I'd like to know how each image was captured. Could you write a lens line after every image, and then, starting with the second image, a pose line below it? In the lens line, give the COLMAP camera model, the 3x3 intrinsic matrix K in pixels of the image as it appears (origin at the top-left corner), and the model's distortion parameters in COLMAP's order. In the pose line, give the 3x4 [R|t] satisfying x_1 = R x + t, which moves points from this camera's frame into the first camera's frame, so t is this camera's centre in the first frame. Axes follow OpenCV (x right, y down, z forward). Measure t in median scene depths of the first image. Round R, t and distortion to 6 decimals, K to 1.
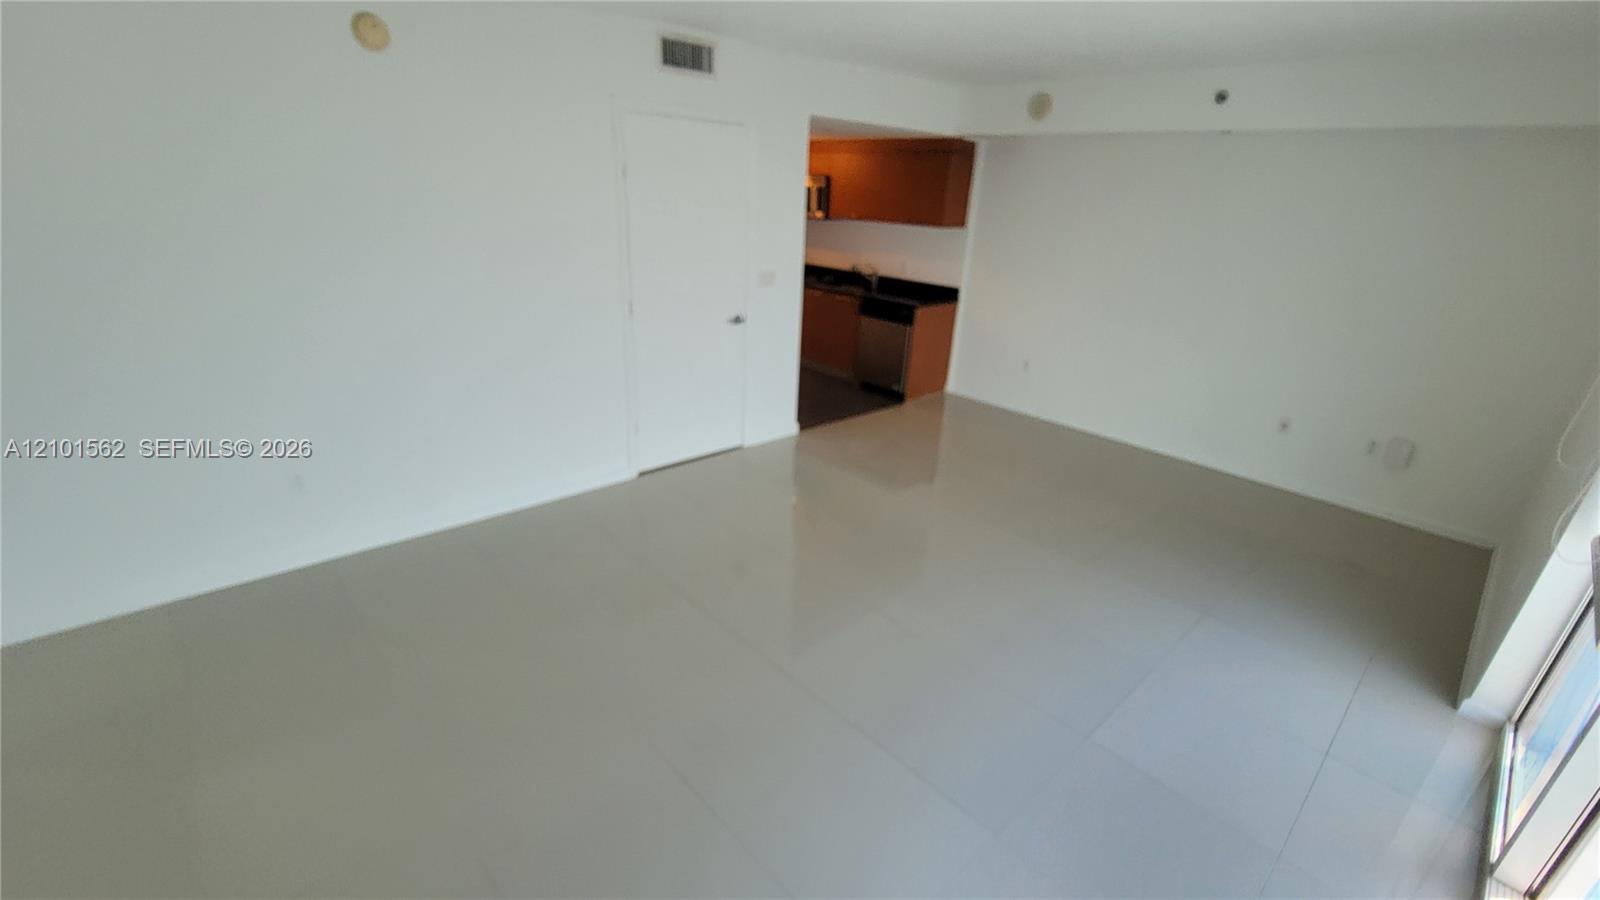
lens RADIAL K [[659.8, 0, 800.0], [0, 659.8, 452.9], [0, 0, 1]] dist [-0.002757, -0.000495]
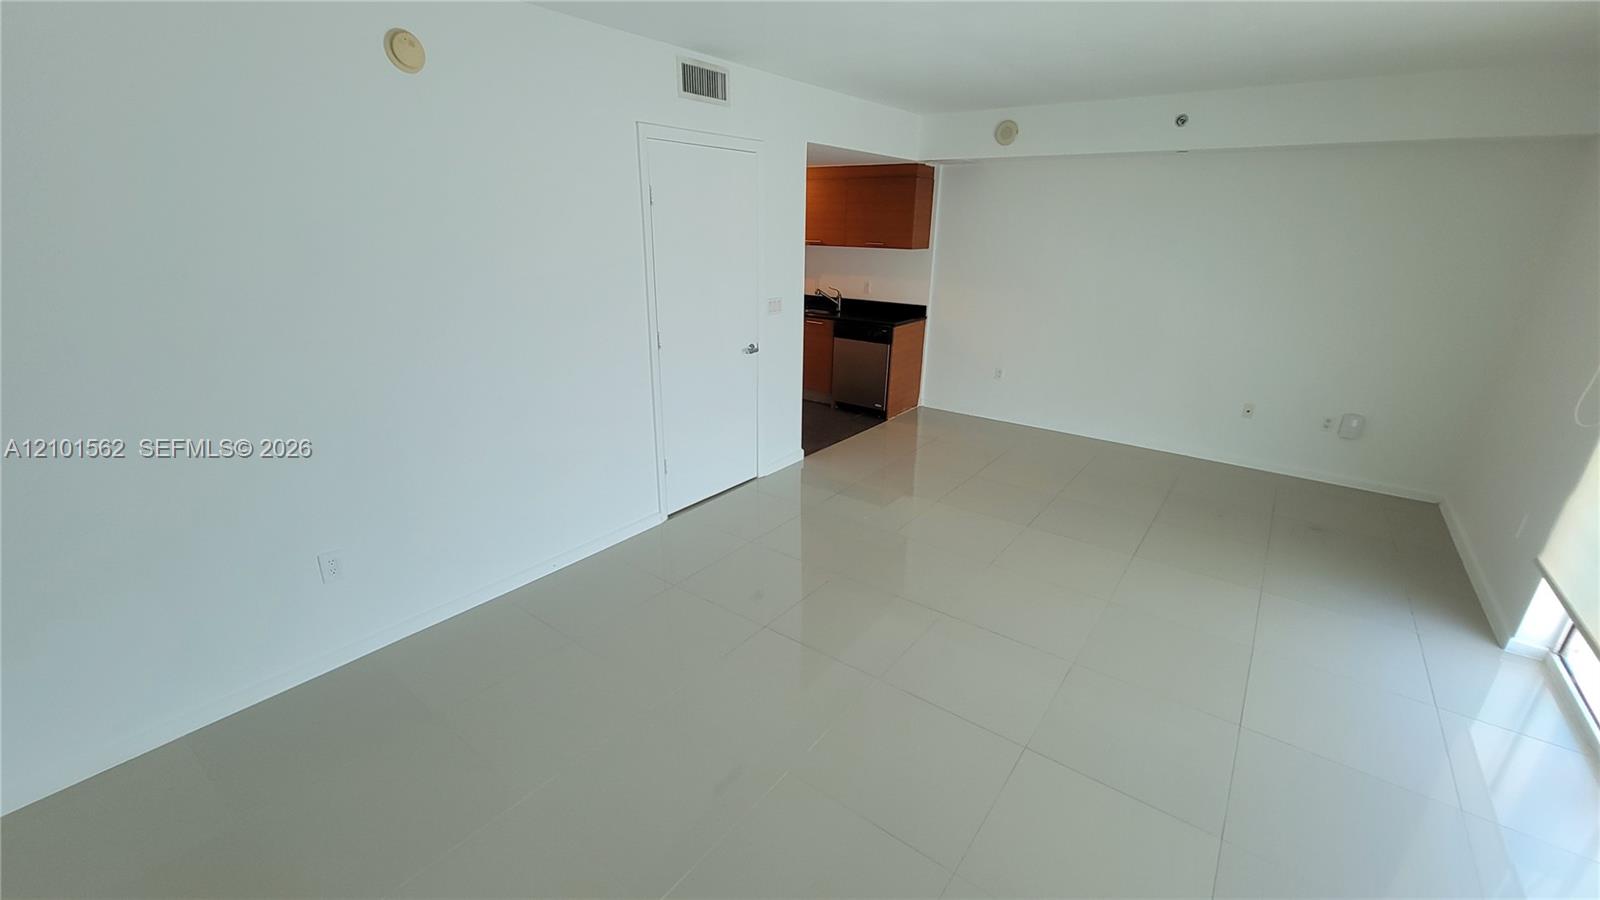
lens RADIAL K [[646.8, 0, 800.0], [0, 646.8, 450.0], [0, 0, 1]] dist [0.000949, 0.000193]
pose [[0.981970, -0.091866, 0.165215, -0.177246], [0.097797, 0.994809, -0.028115, -0.017598], [-0.161775, 0.043765, 0.985857, 0.046118]]
